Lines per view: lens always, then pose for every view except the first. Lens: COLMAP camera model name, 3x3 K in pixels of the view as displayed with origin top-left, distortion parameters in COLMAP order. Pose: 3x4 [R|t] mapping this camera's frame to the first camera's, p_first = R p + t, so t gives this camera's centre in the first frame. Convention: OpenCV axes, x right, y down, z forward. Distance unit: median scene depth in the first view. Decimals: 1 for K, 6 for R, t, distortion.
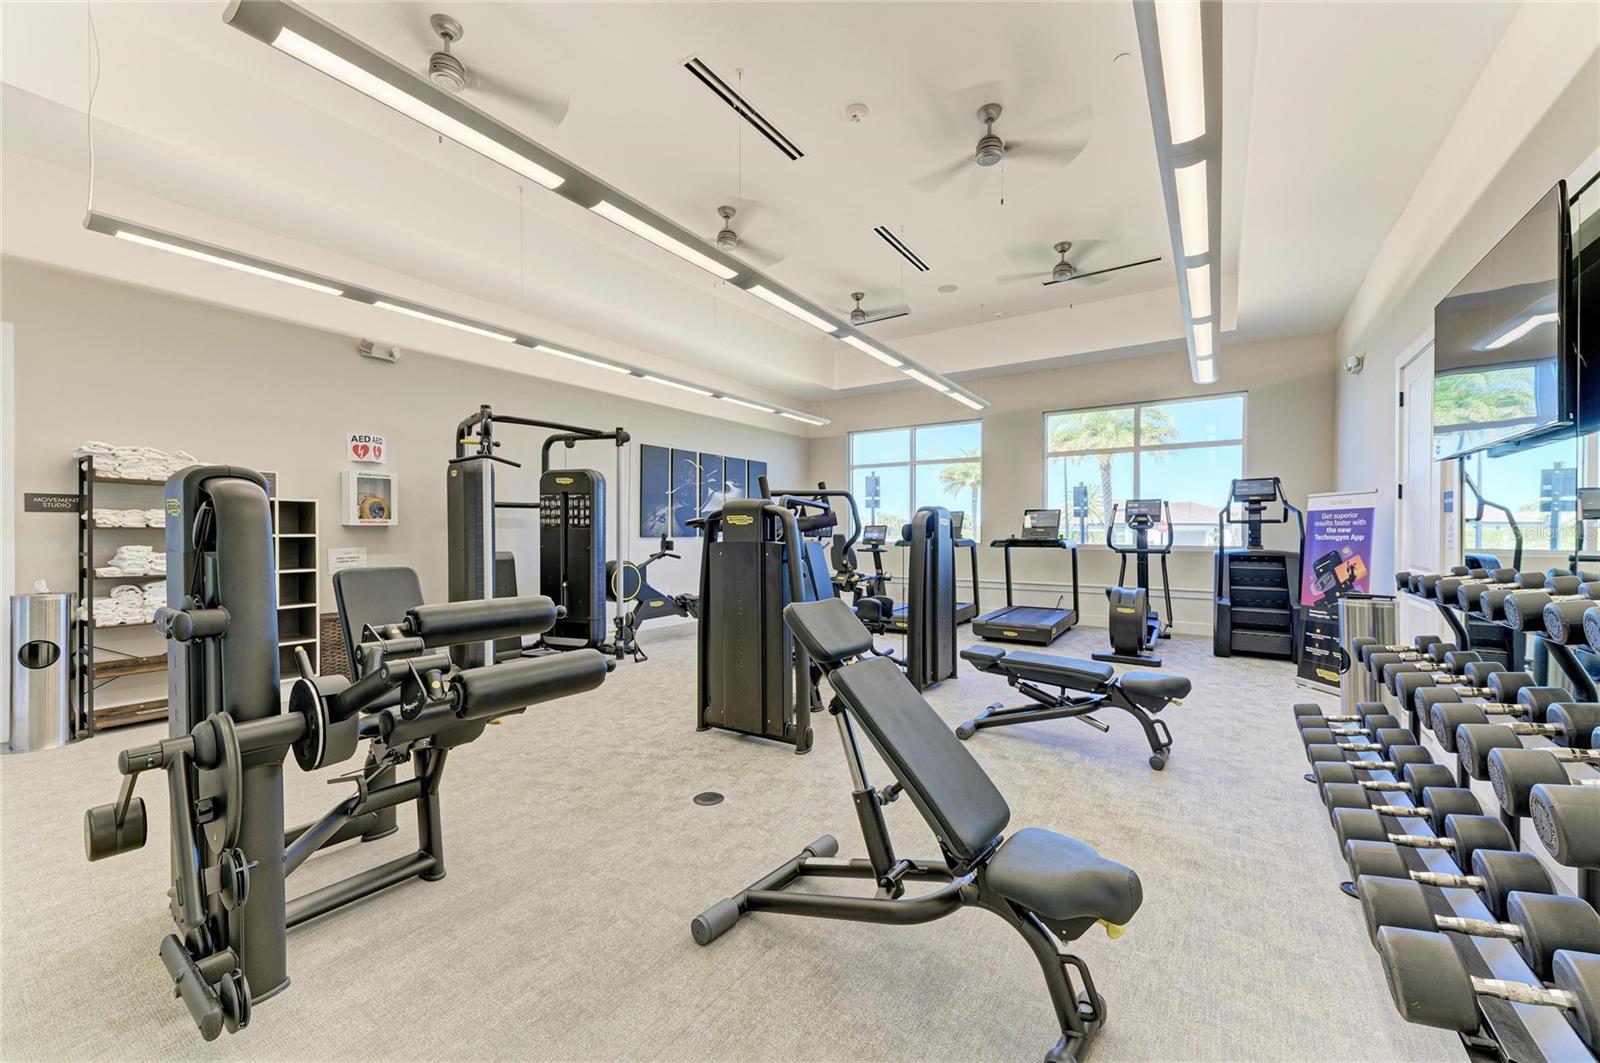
lens RADIAL K [[611.0, 0, 790.5], [0, 611.0, 538.1], [0, 0, 1]] dist [0.000883, 0.000008]
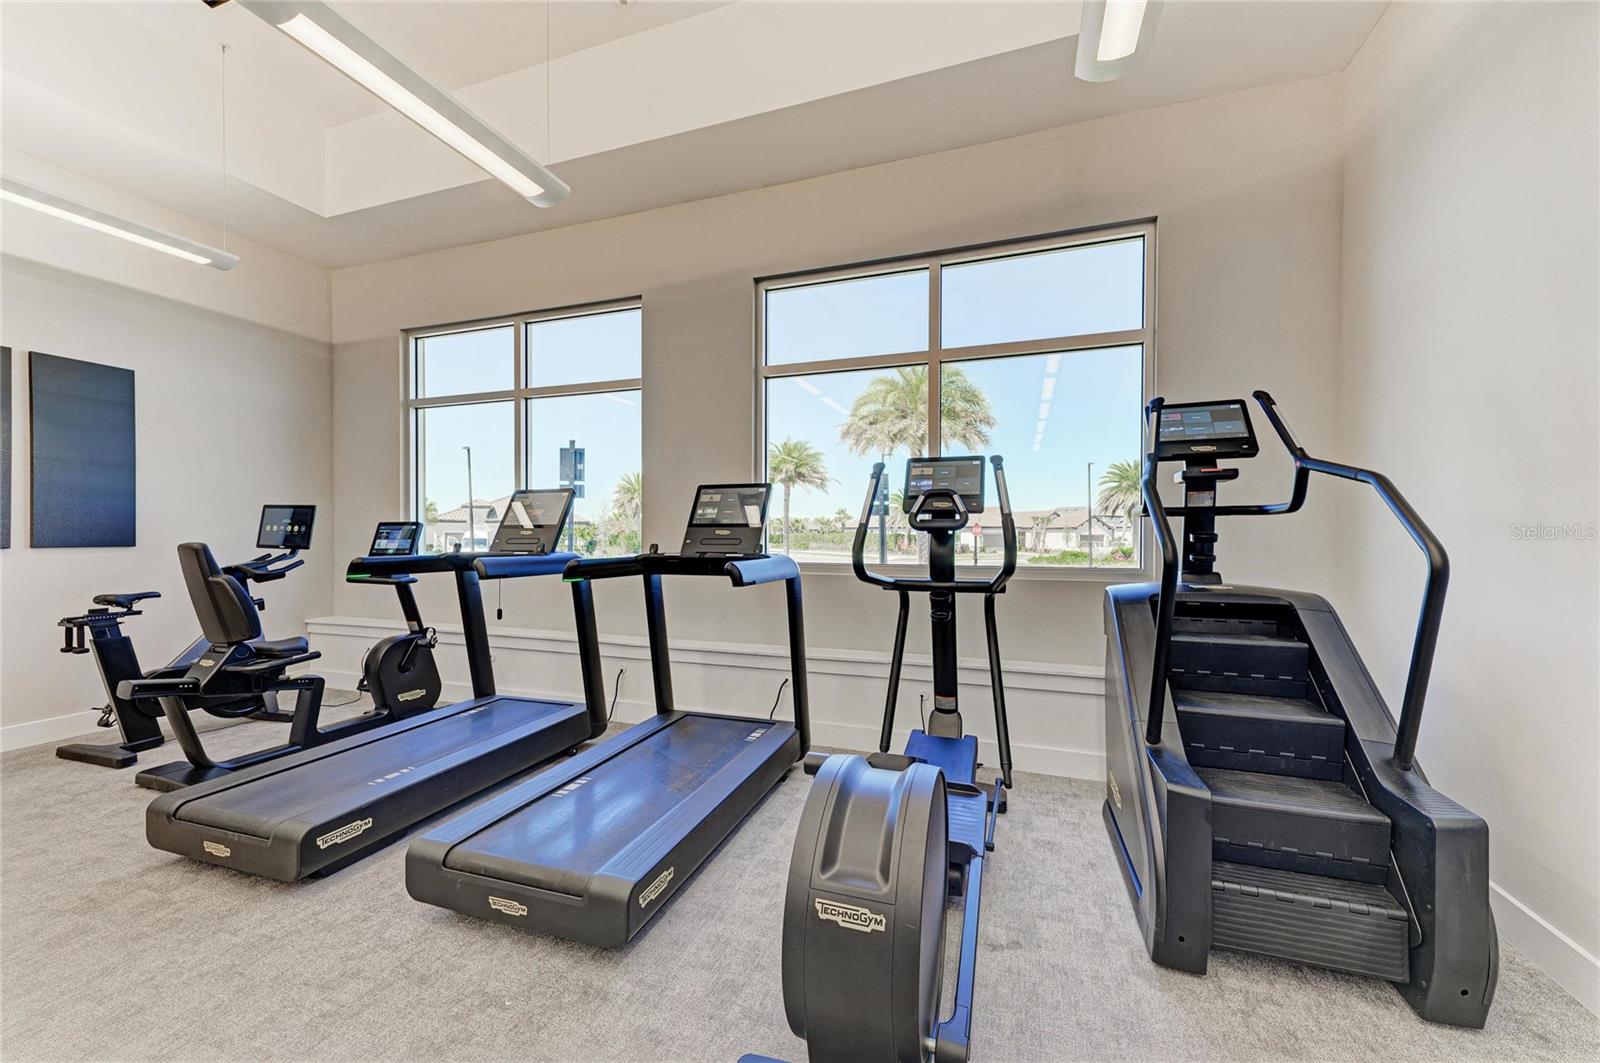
lens RADIAL K [[611.0, 0, 804.5], [0, 611.0, 533.3], [0, 0, 1]] dist [0.000883, 0.000008]
pose [[0.962609, 0.000247, 0.270894, 0.384227], [0.003445, 0.999908, -0.013152, -0.008003], [-0.270872, 0.013593, 0.962519, 0.646537]]
